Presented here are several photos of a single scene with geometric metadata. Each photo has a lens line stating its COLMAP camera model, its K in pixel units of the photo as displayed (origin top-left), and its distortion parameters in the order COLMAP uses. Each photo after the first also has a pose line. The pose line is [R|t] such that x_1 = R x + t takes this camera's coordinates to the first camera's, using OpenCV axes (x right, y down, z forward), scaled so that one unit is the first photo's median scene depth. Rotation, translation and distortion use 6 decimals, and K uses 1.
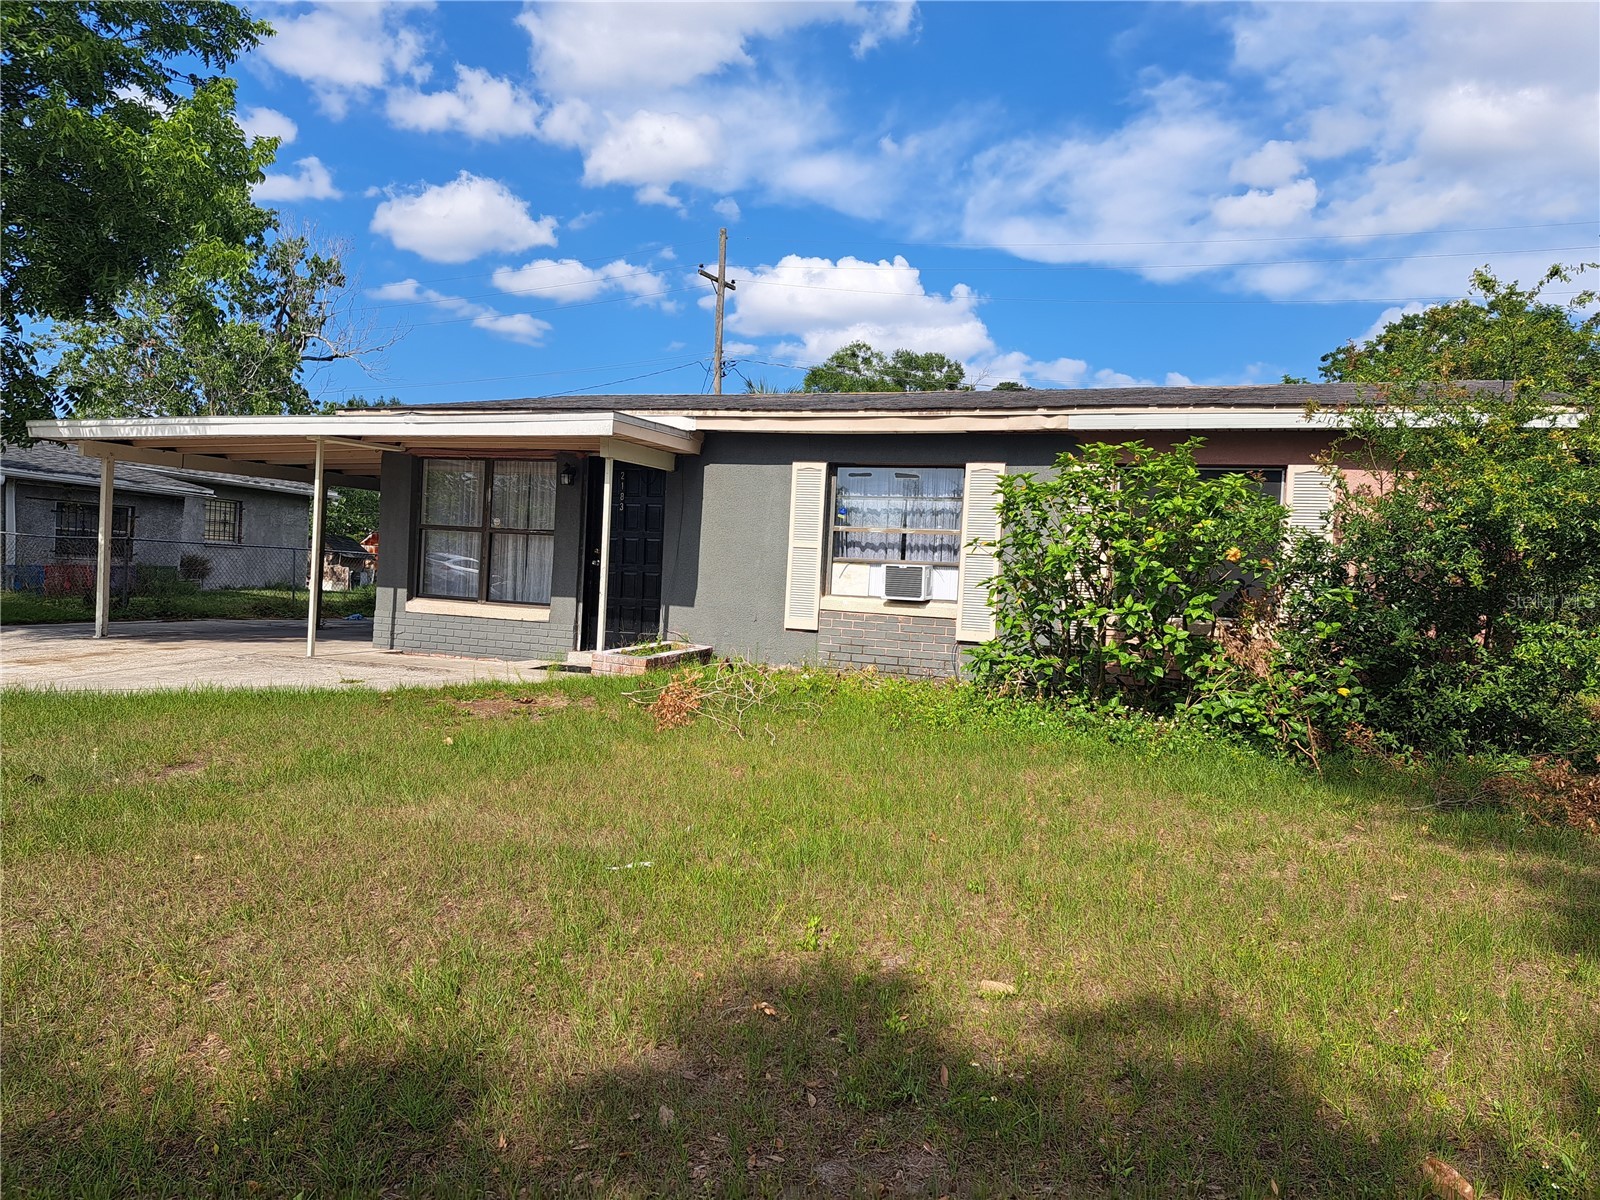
lens RADIAL K [[1158.9, 0, 801.4], [0, 1158.9, 597.7], [0, 0, 1]] dist [0.002571, -0.005028]
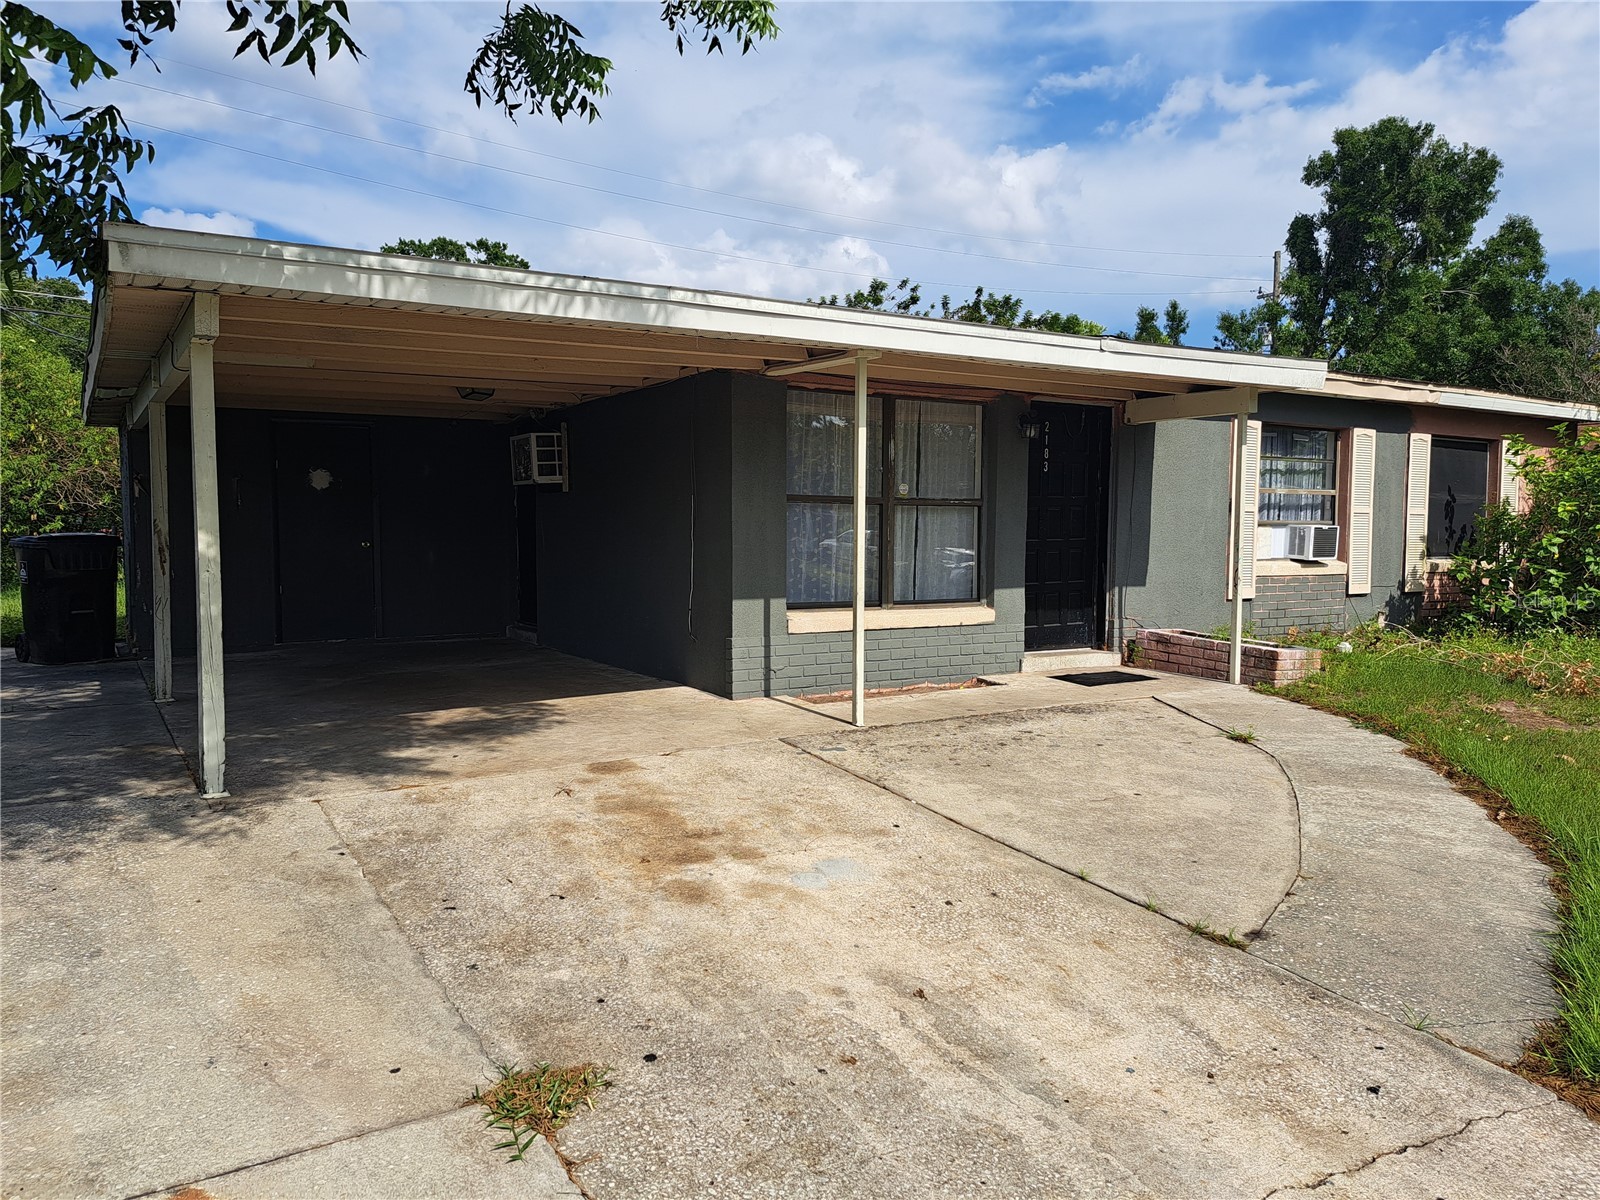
lens RADIAL K [[1158.9, 0, 800.2], [0, 1158.9, 601.0], [0, 0, 1]] dist [0.002571, -0.005028]
pose [[0.610558, -0.110177, 0.784270, -0.926961], [0.028857, 0.992713, 0.116995, -0.088710], [-0.791445, -0.048801, 0.609289, 0.680344]]
